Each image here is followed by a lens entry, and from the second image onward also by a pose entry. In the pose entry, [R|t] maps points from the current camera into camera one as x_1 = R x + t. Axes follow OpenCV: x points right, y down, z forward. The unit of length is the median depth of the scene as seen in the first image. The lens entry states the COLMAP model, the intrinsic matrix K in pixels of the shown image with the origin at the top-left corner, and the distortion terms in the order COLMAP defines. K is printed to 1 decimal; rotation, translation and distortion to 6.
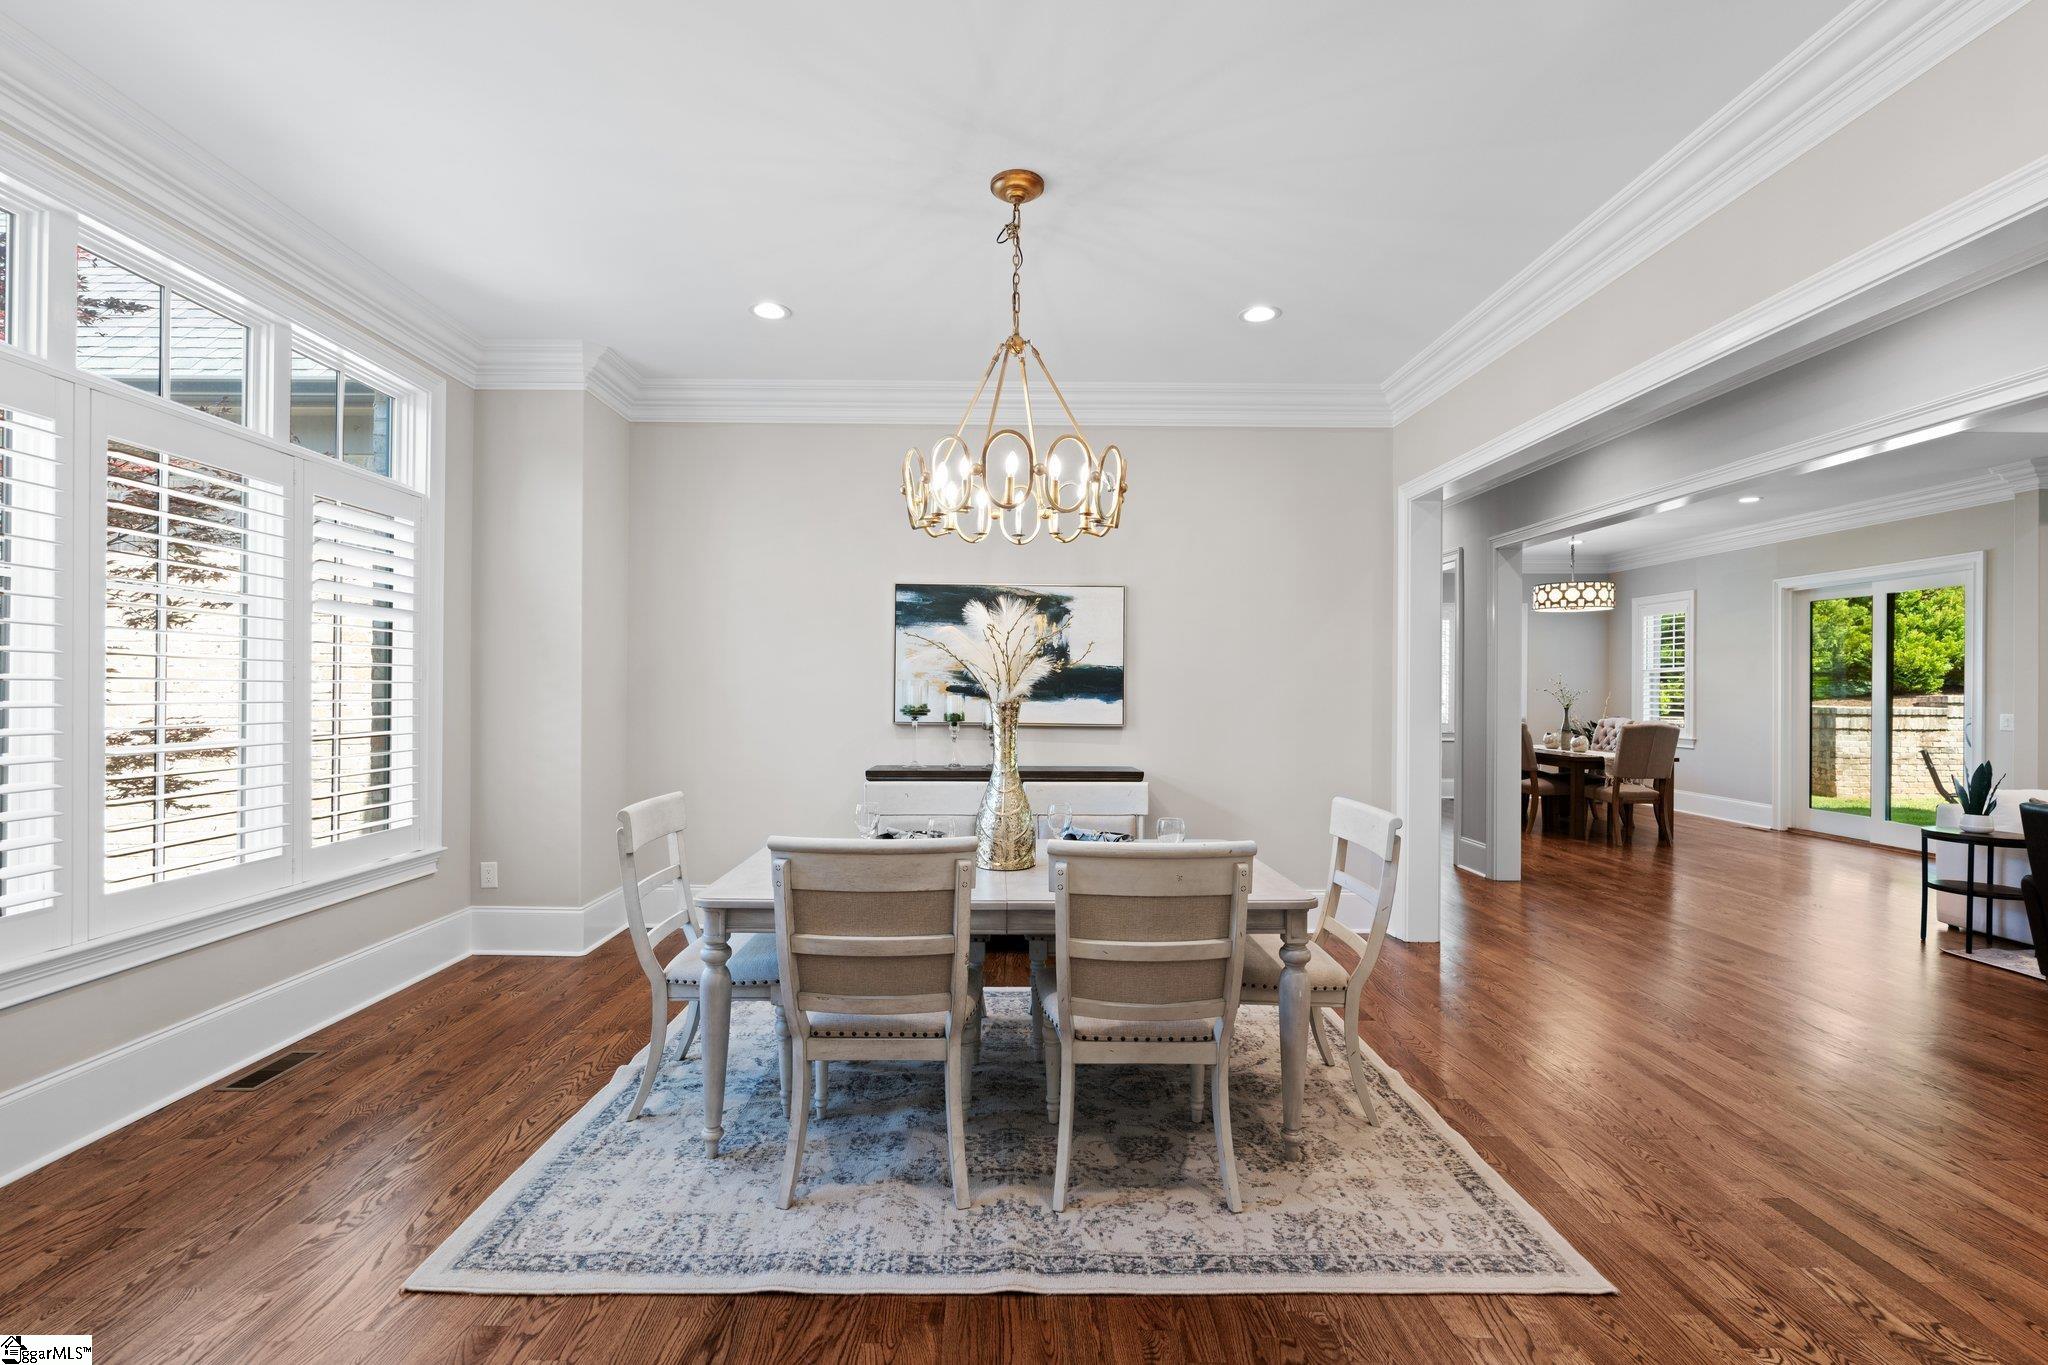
lens RADIAL K [[934.3, 0, 1004.8], [0, 934.3, 706.5], [0, 0, 1]] dist [-0.002200, 0.000058]
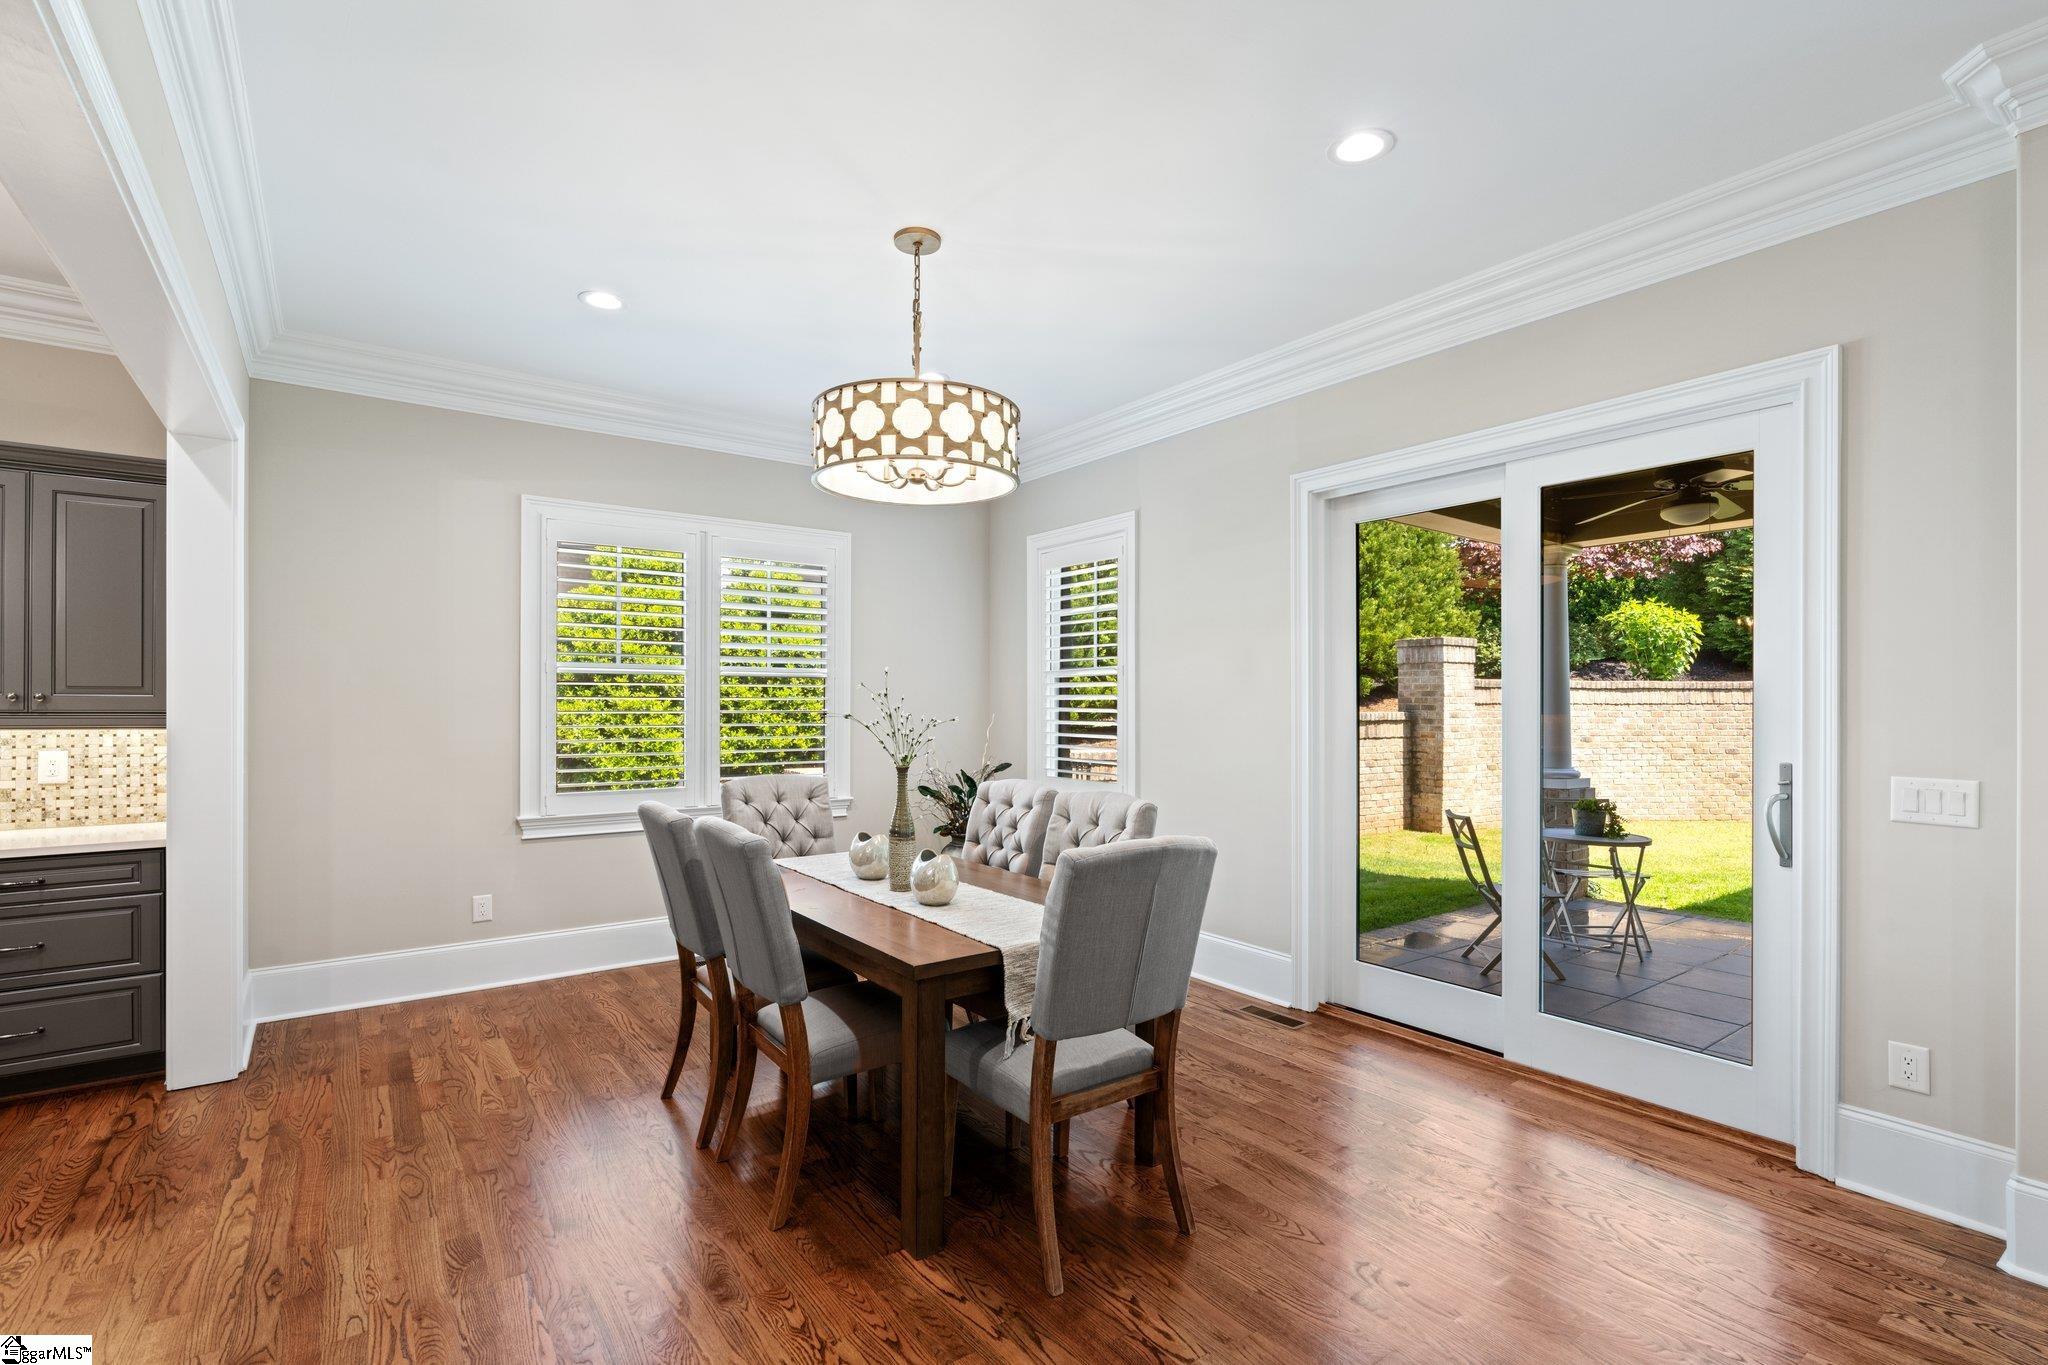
lens RADIAL K [[934.3, 0, 1004.8], [0, 934.3, 706.5], [0, 0, 1]] dist [-0.002200, 0.000058]
pose [[0.818235, -0.001530, 0.574881, 0.441115], [0.010751, 0.999862, -0.012641, -0.015369], [-0.574783, 0.016523, 0.818139, 0.706854]]
